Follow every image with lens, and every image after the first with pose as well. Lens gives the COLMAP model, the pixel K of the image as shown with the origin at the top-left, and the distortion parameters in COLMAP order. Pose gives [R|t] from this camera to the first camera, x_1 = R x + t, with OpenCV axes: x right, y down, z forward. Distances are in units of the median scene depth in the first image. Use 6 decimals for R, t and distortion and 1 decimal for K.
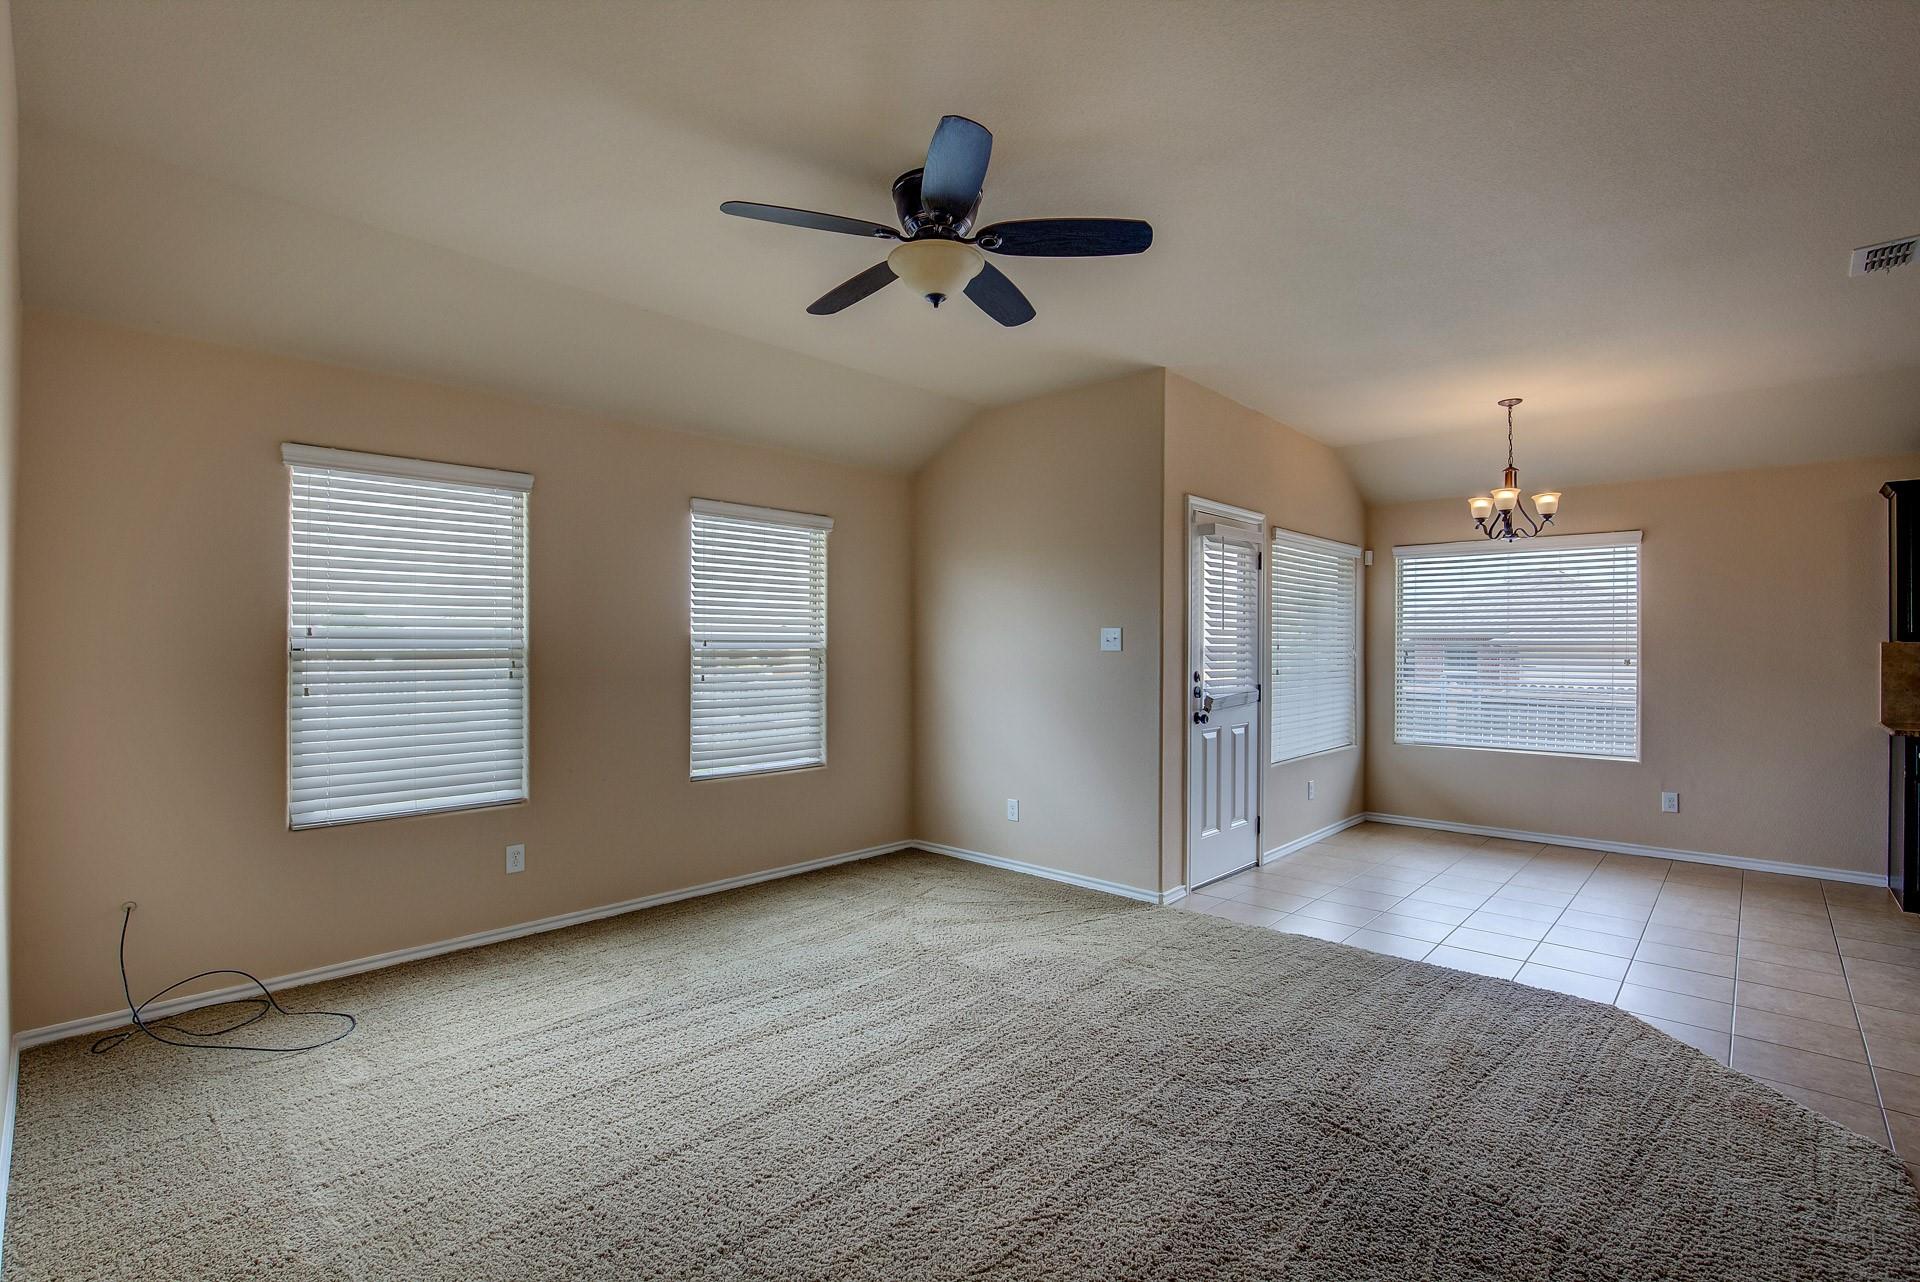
lens RADIAL K [[884.2, 0, 966.9], [0, 884.2, 644.0], [0, 0, 1]] dist [-0.022233, 0.000958]
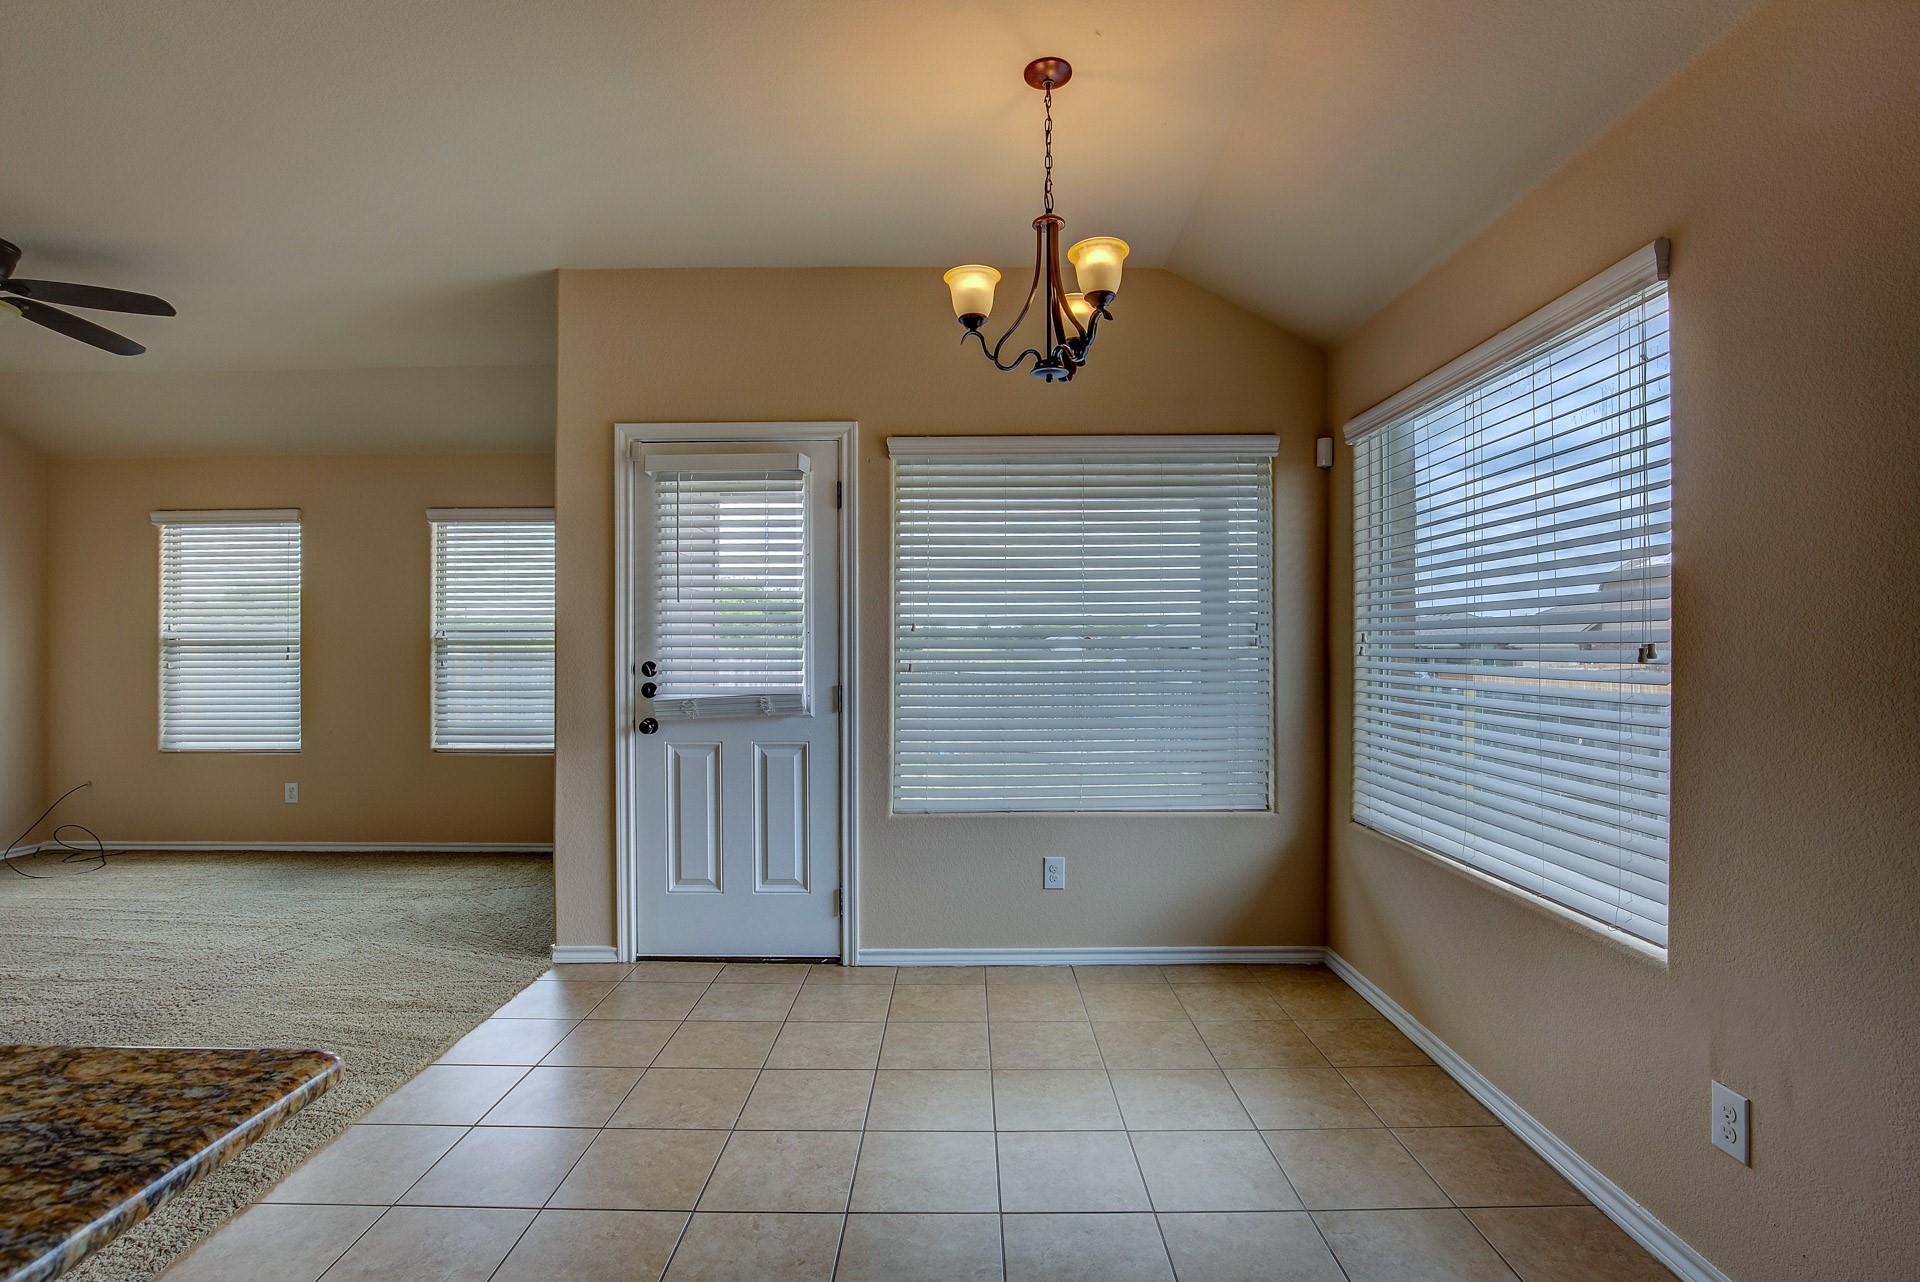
lens RADIAL K [[884.2, 0, 966.9], [0, 884.2, 644.0], [0, 0, 1]] dist [-0.022233, 0.000958]
pose [[0.679216, -0.005917, -0.733914, 0.926861], [0.007149, 0.999973, -0.001446, 0.018165], [0.733903, -0.004264, 0.679241, 0.660981]]
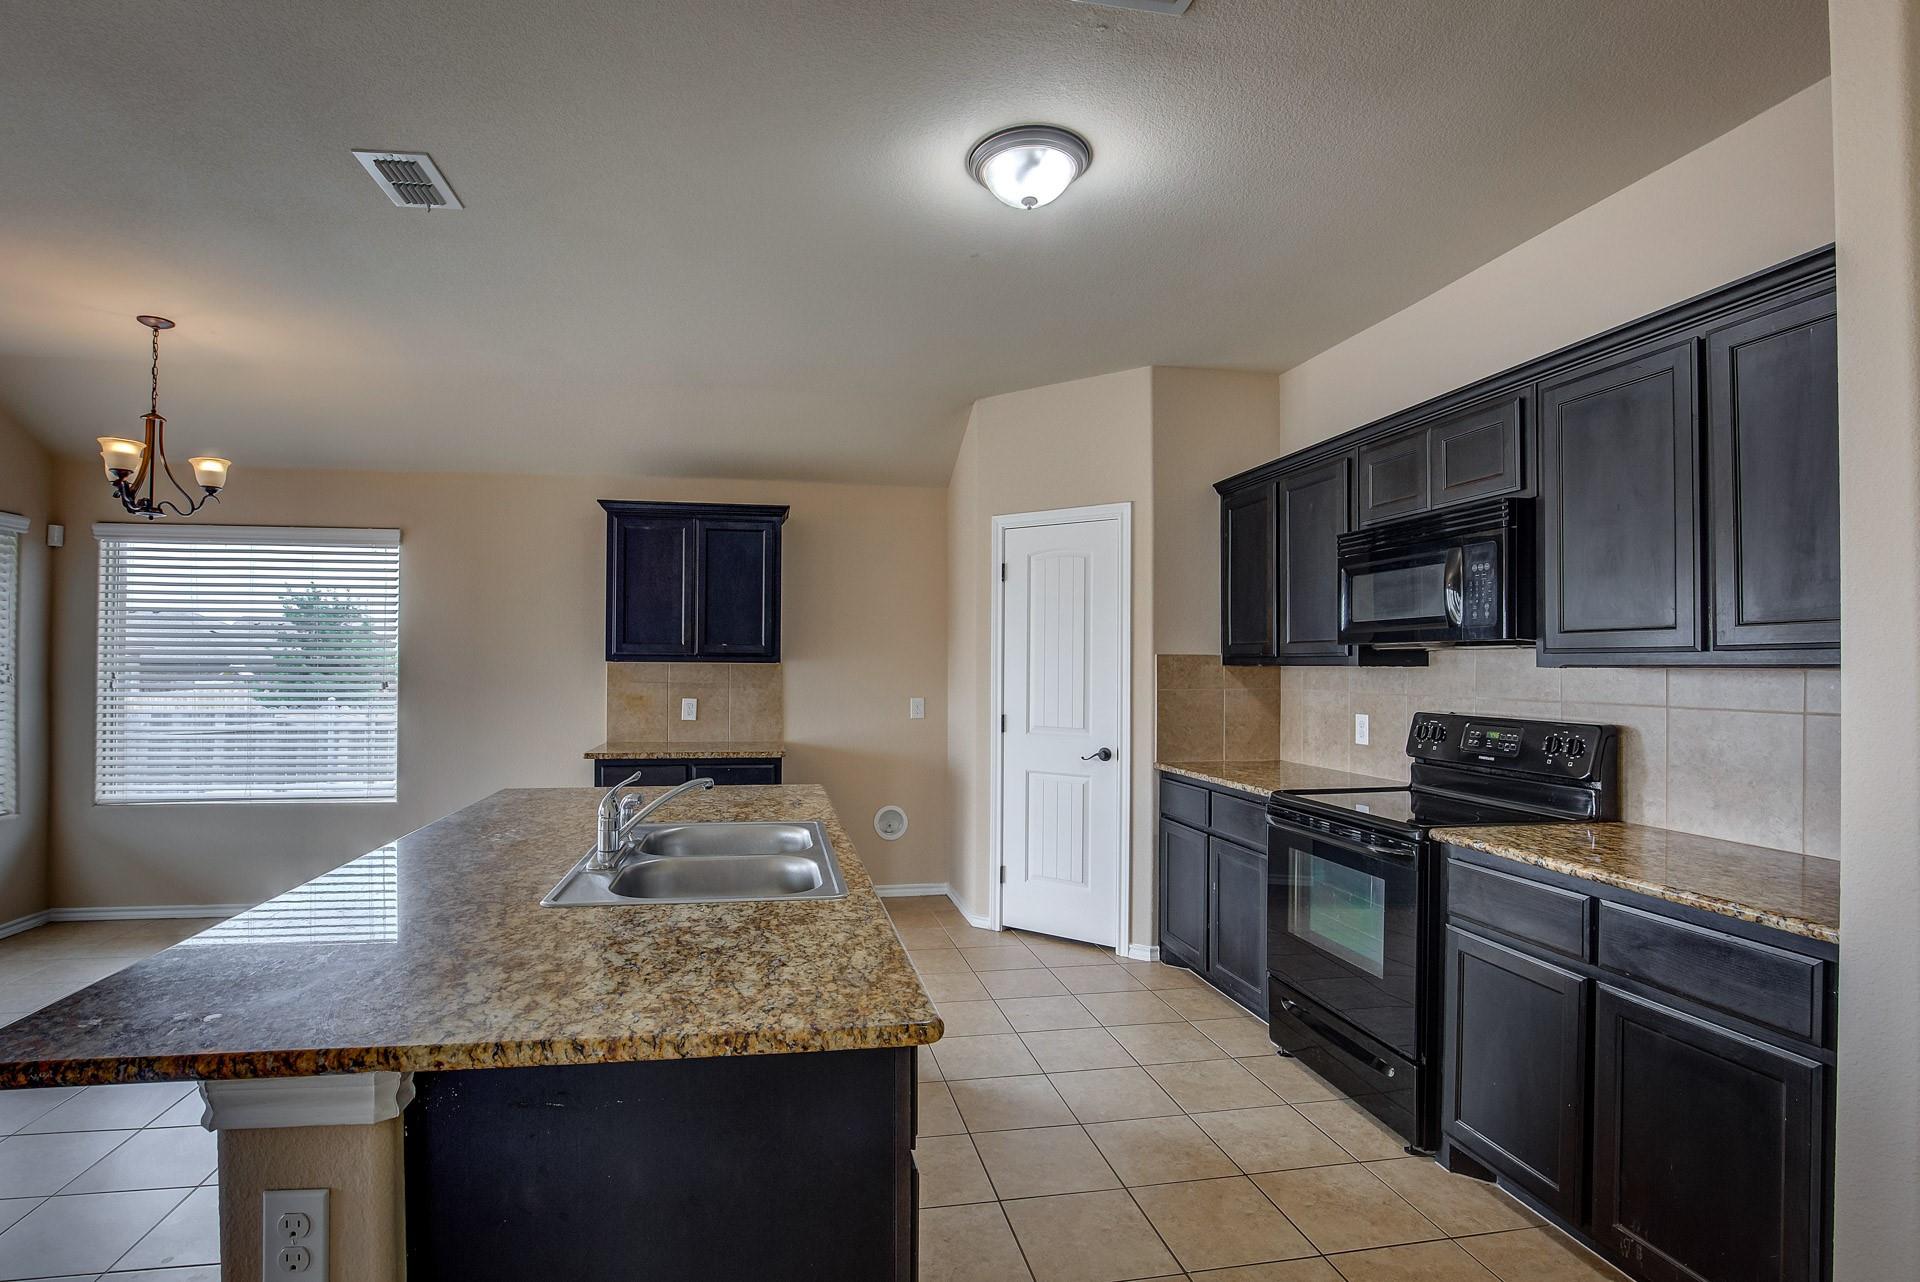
lens RADIAL K [[911.5, 0, 912.3], [0, 911.5, 659.3], [0, 0, 1]] dist [-0.023026, -0.000273]
pose [[0.615536, 0.006507, 0.788082, 0.431425], [-0.004933, 0.999978, -0.004403, -0.002954], [-0.788093, -0.001177, 0.615555, 0.069447]]
